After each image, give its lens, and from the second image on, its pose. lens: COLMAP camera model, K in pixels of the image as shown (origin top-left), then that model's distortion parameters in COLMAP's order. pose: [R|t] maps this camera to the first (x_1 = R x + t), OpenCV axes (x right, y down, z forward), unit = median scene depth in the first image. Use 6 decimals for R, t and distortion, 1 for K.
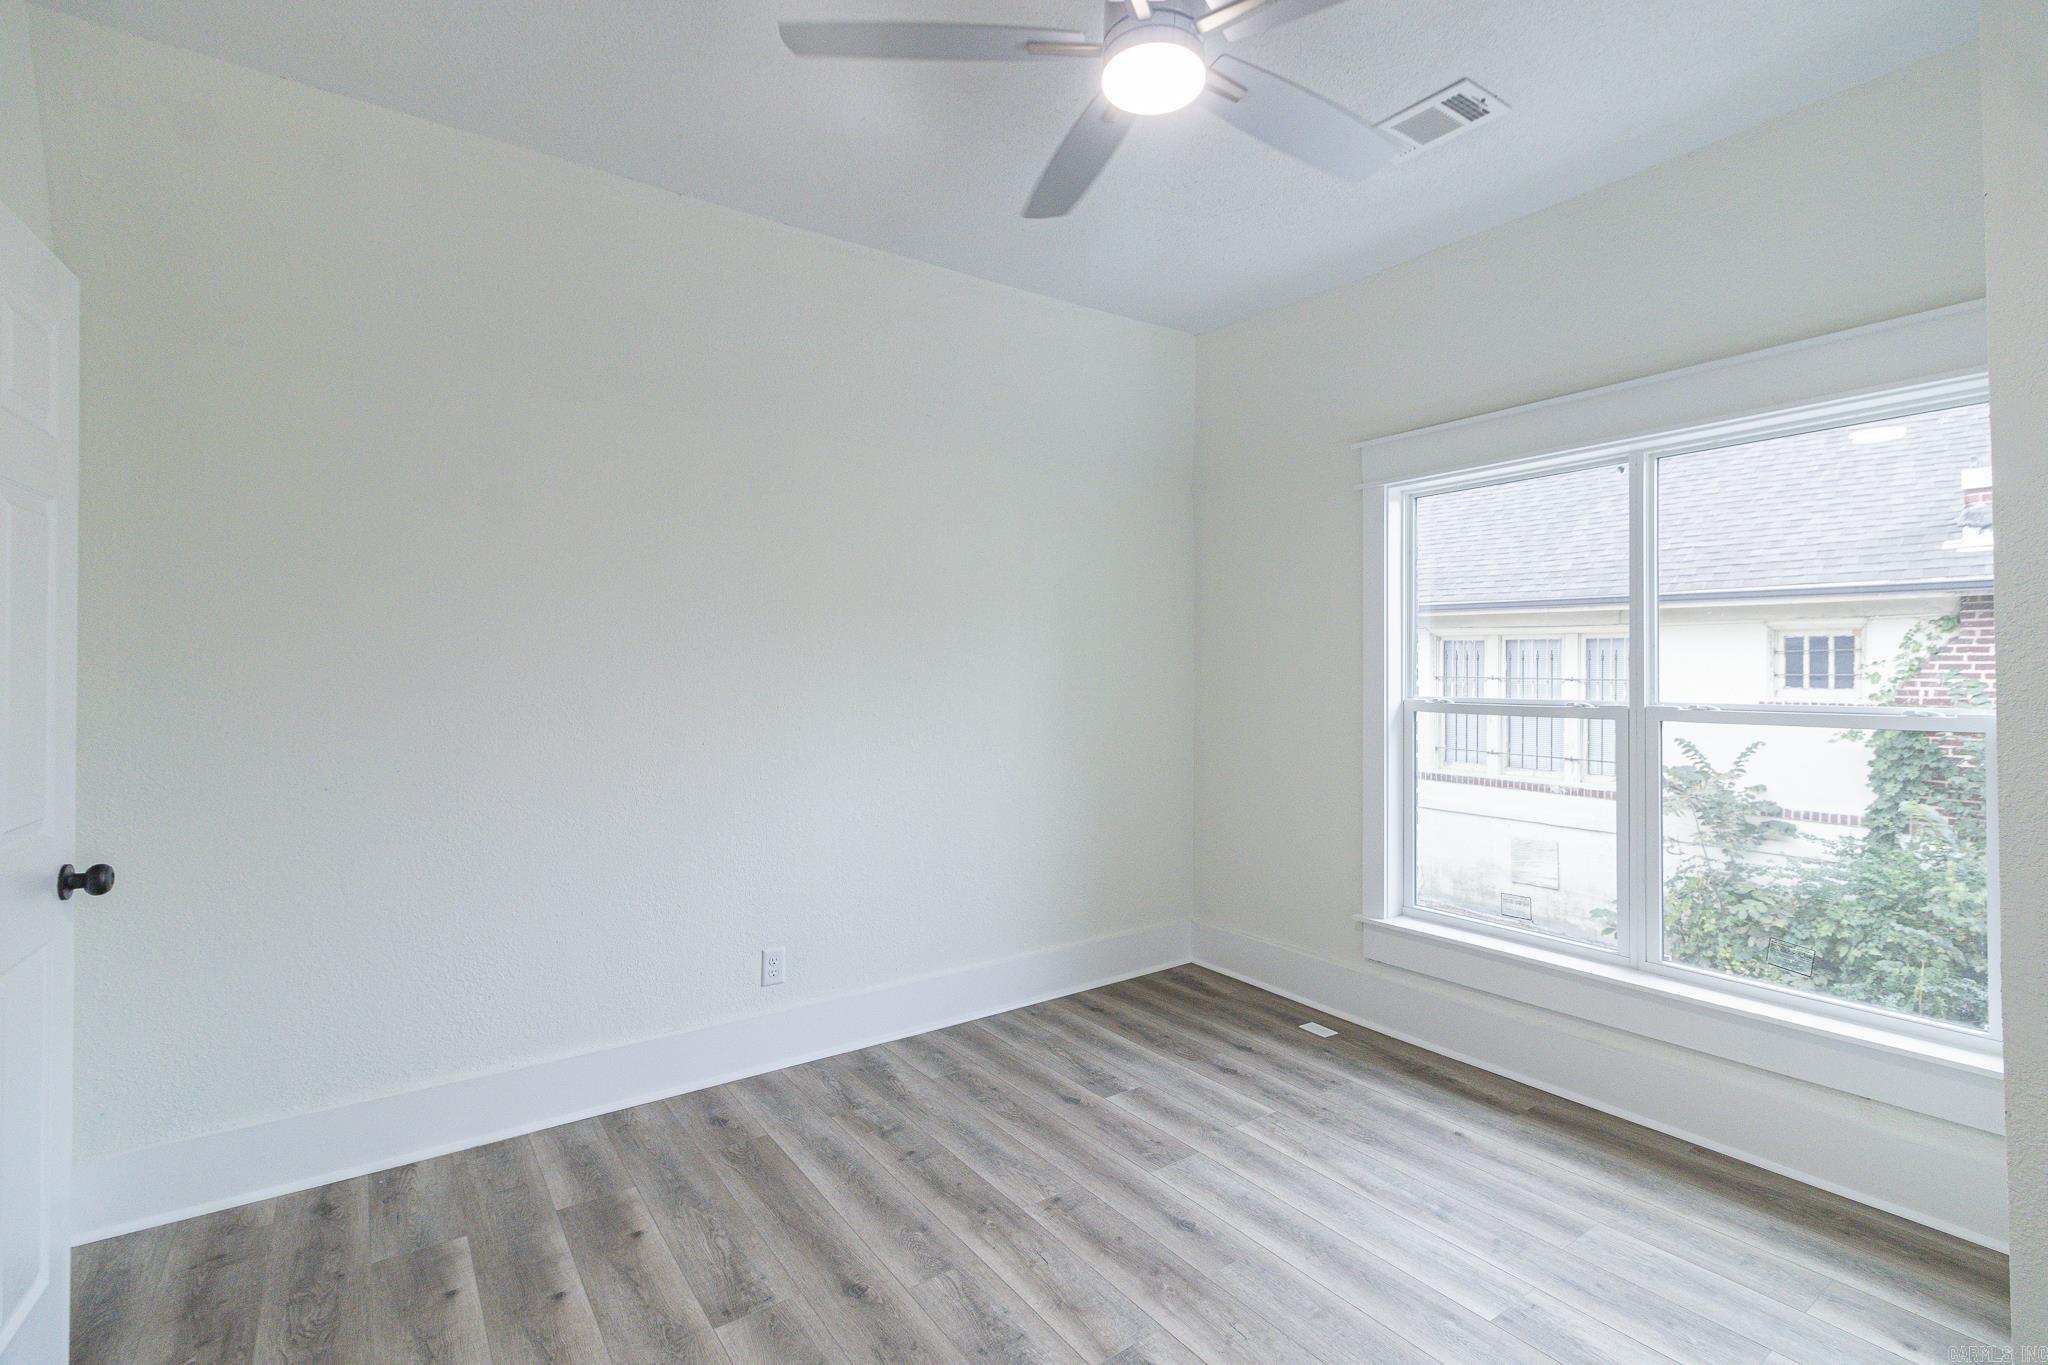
lens RADIAL K [[943.7, 0, 1018.5], [0, 943.7, 692.3], [0, 0, 1]] dist [0.007101, -0.000094]
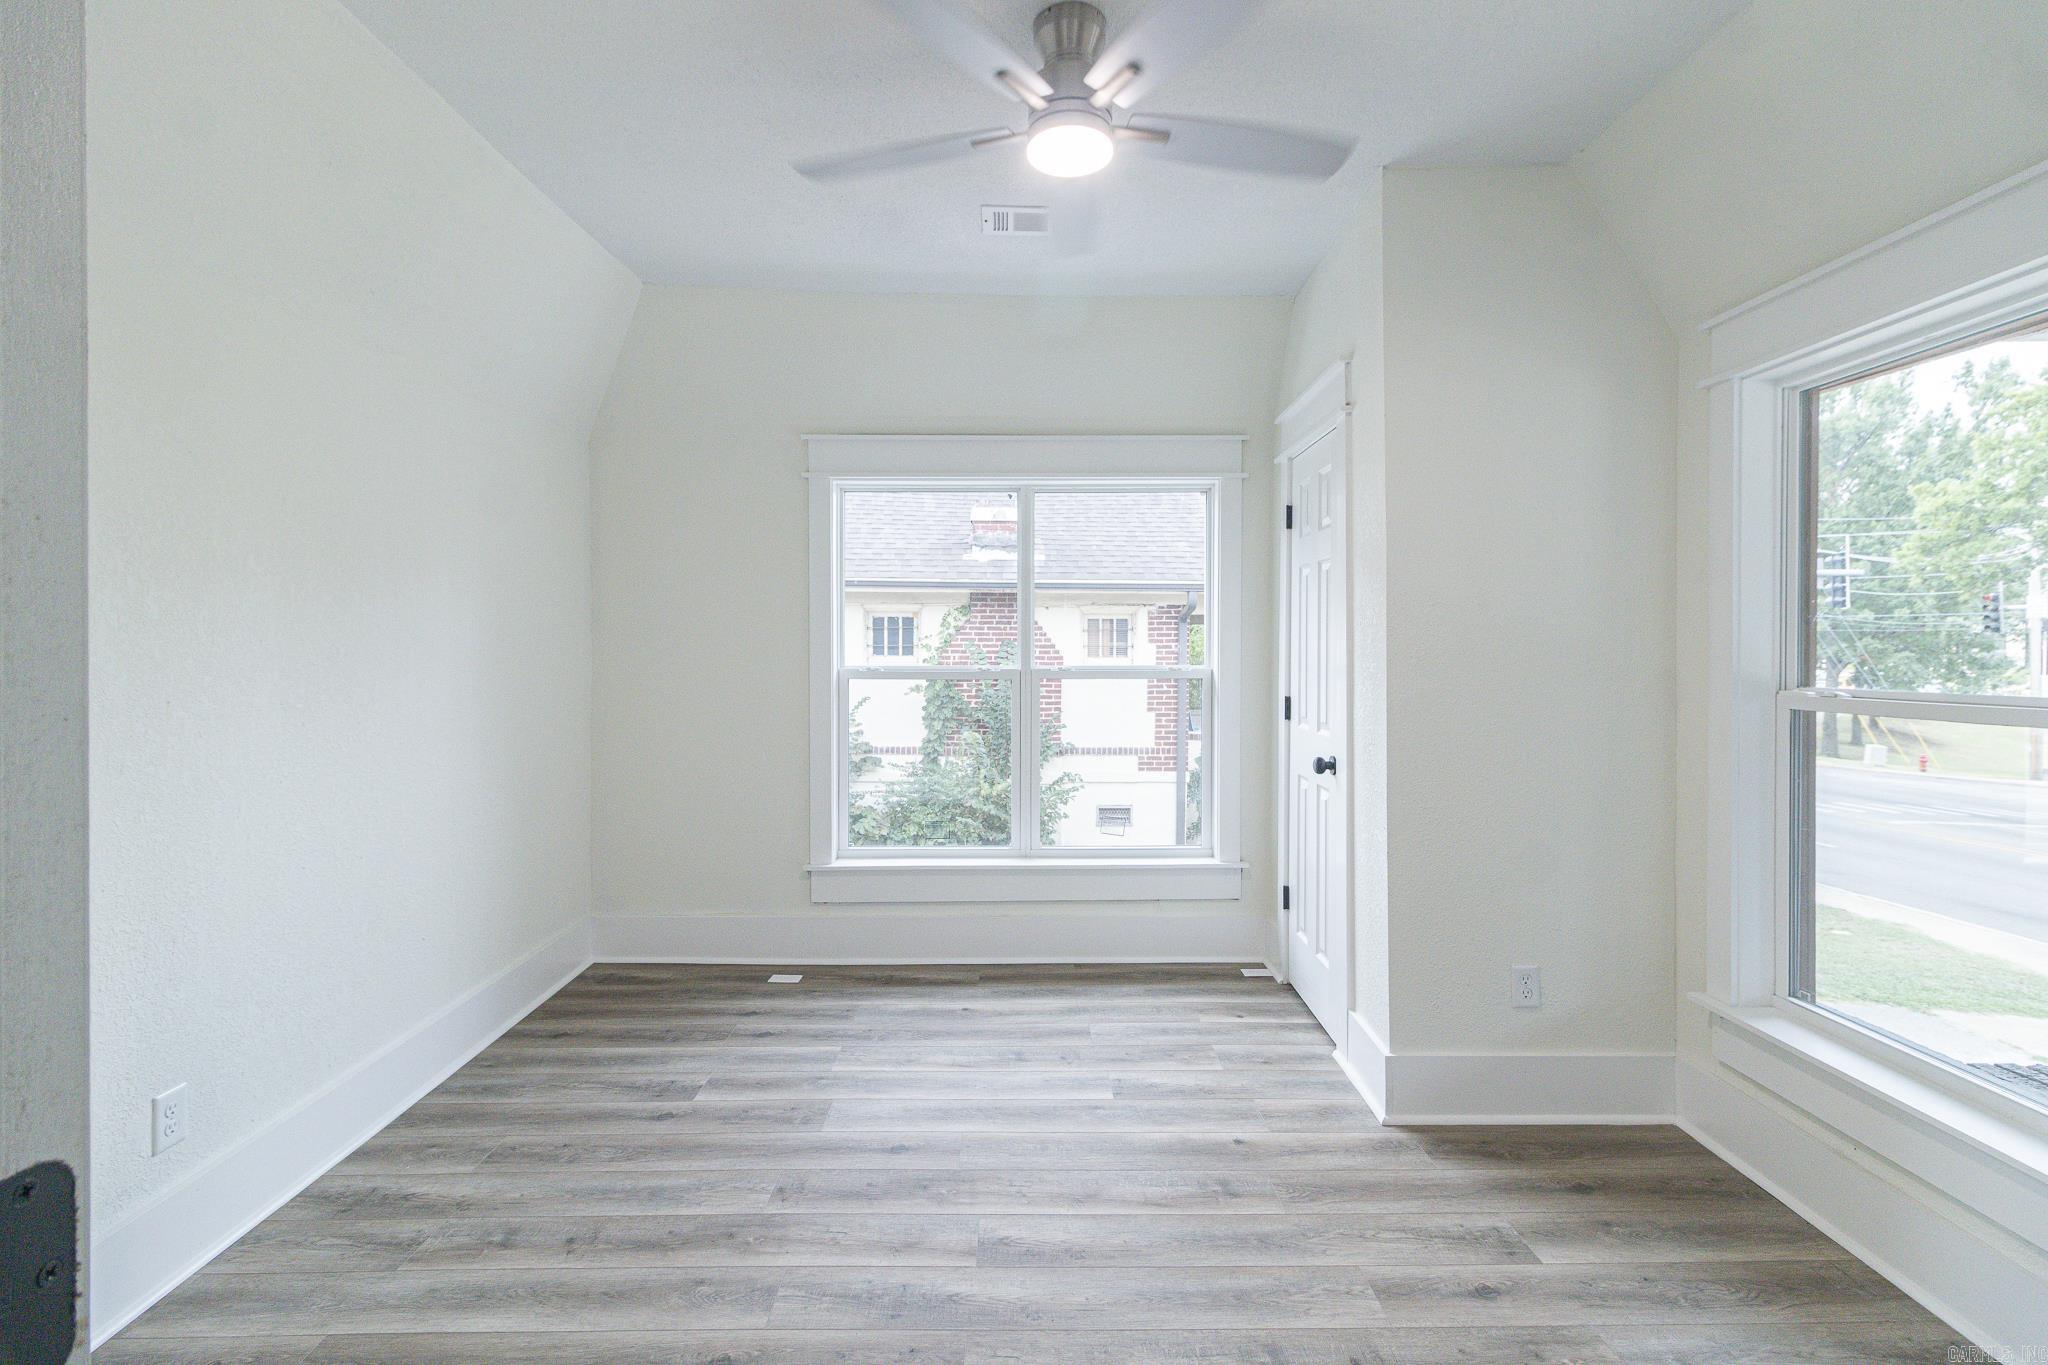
lens RADIAL K [[962.1, 0, 1024.0], [0, 962.1, 682.5], [0, 0, 1]] dist [0.000484, 0.000302]
pose [[0.565702, -0.034474, 0.823889, -0.423944], [0.017964, 0.999404, 0.029483, -0.005797], [-0.824414, -0.001879, 0.565985, 0.163238]]
